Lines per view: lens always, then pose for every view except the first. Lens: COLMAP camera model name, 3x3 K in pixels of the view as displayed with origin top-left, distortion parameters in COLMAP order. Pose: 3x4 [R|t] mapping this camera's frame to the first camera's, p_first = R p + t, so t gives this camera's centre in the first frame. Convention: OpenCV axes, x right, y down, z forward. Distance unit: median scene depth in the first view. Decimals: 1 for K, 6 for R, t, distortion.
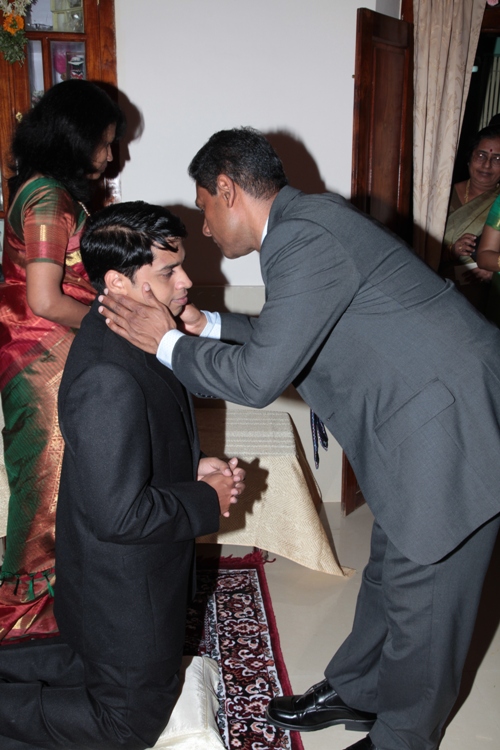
lens RADIAL K [[834.9, 0, 247.2], [0, 834.9, 374.4], [0, 0, 1]] dist [0.069777, 0.024713]
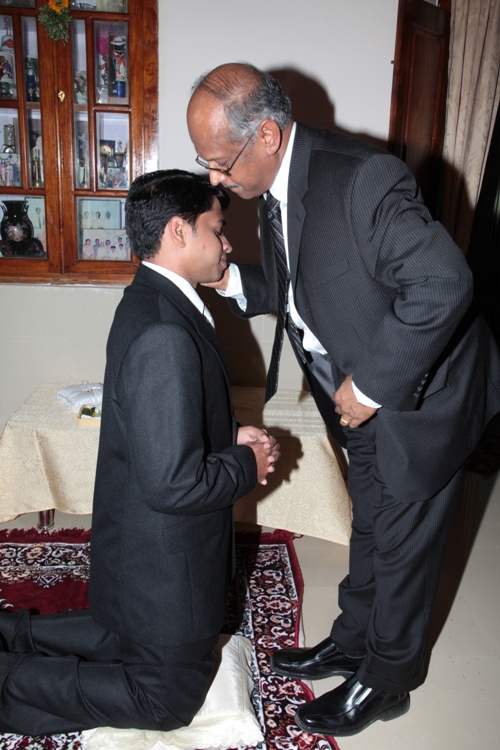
lens RADIAL K [[738.9, 0, 252.2], [0, 738.9, 371.5], [0, 0, 1]] dist [0.007924, 0.083318]
pose [[0.999732, 0.023135, -0.000783, -0.034645], [-0.023104, 0.999329, 0.028408, -0.004176], [0.001440, -0.028382, 0.999596, 0.104485]]
